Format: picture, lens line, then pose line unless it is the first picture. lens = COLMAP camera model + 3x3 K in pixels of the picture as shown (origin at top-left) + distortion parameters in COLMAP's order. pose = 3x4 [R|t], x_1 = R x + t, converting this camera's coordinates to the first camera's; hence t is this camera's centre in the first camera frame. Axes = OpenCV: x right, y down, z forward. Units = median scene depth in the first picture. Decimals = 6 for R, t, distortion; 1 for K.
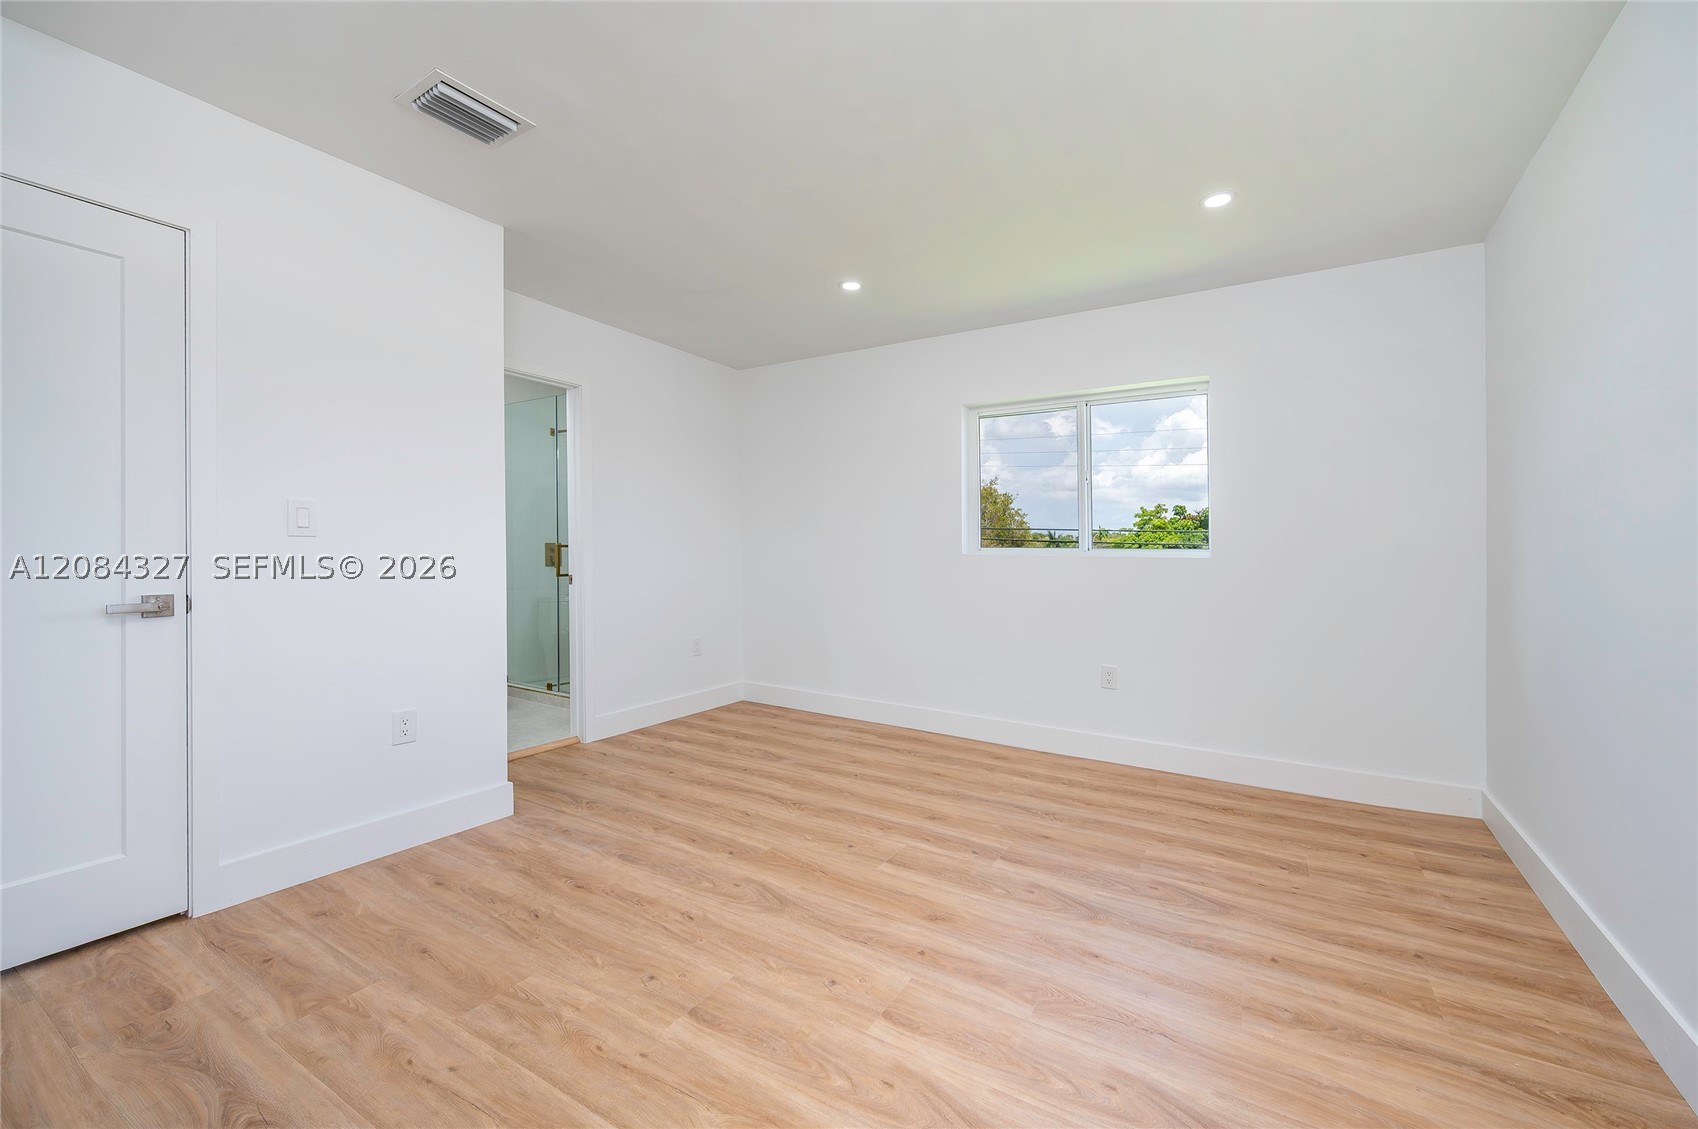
lens RADIAL K [[666.5, 0, 849.0], [0, 666.5, 564.5], [0, 0, 1]] dist [0.000446, 0.000001]
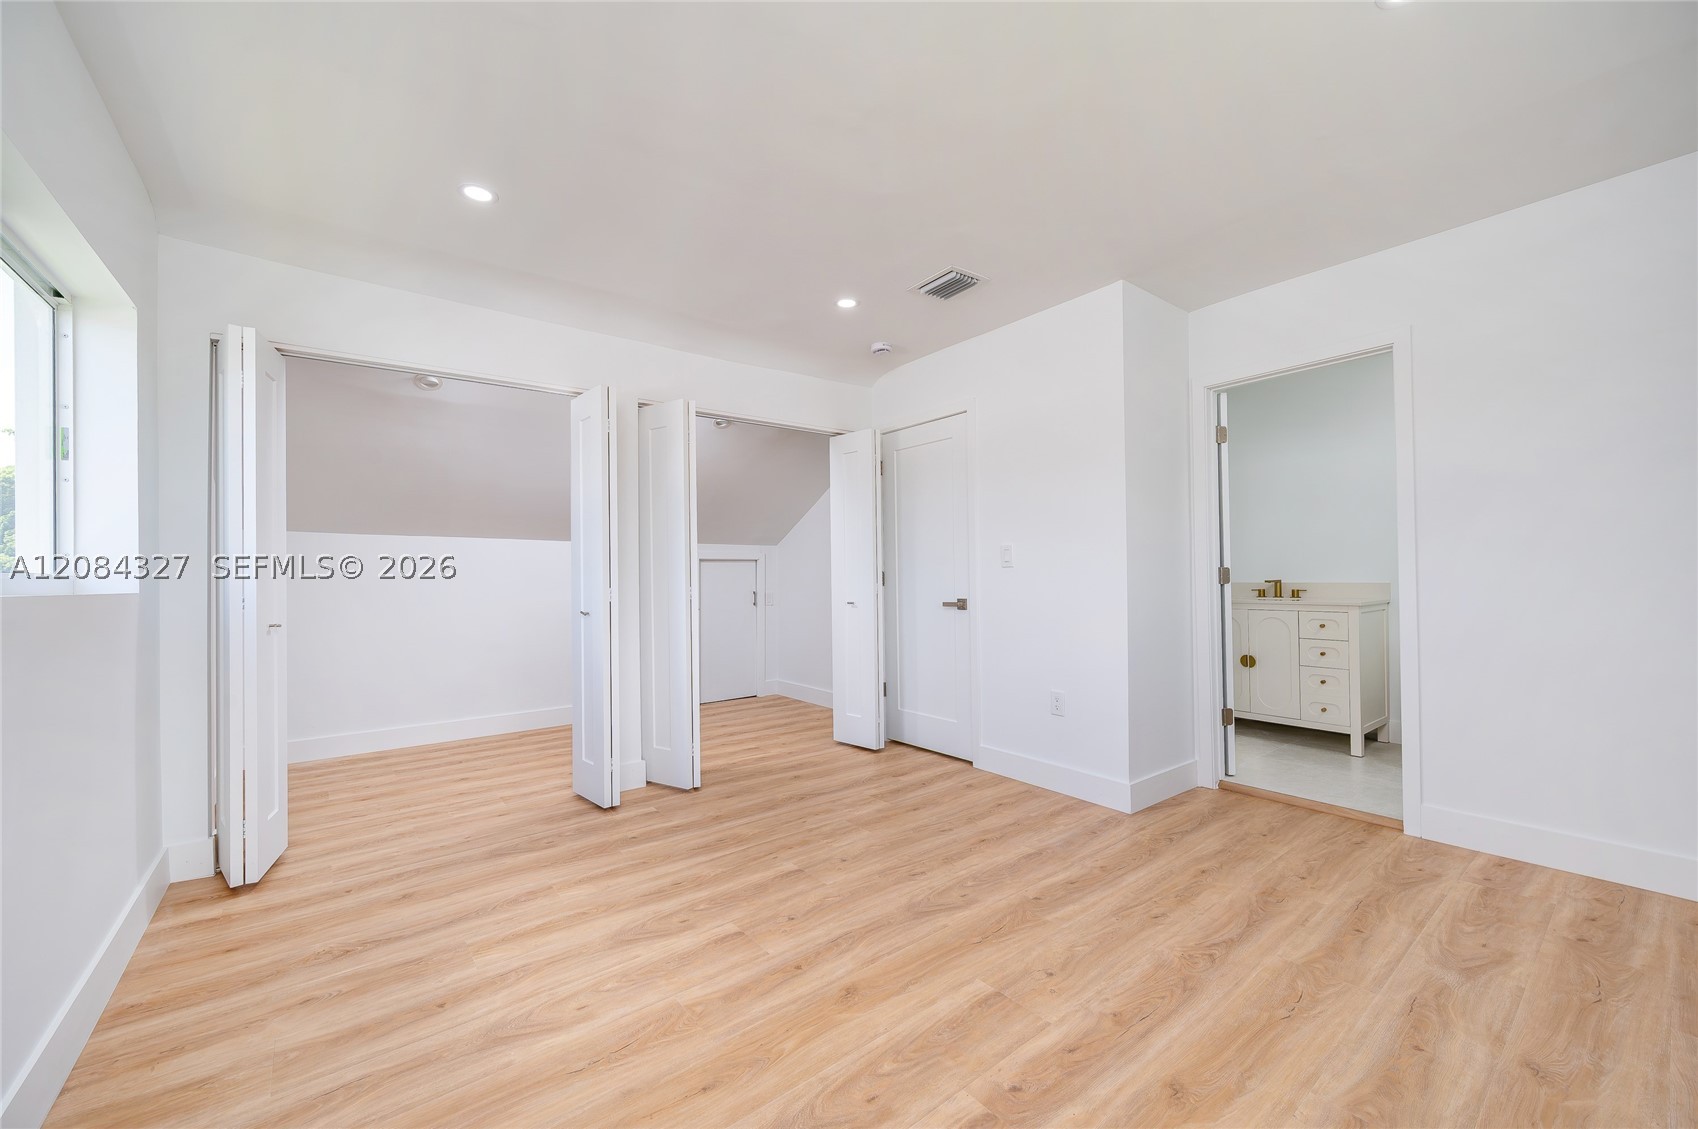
lens RADIAL K [[666.5, 0, 849.0], [0, 666.5, 564.5], [0, 0, 1]] dist [0.000446, 0.000001]
pose [[-0.330829, -0.020951, -0.943458, 0.899343], [-0.005902, 0.999780, -0.020132, -0.015643], [0.943672, -0.001092, -0.330880, 1.192588]]
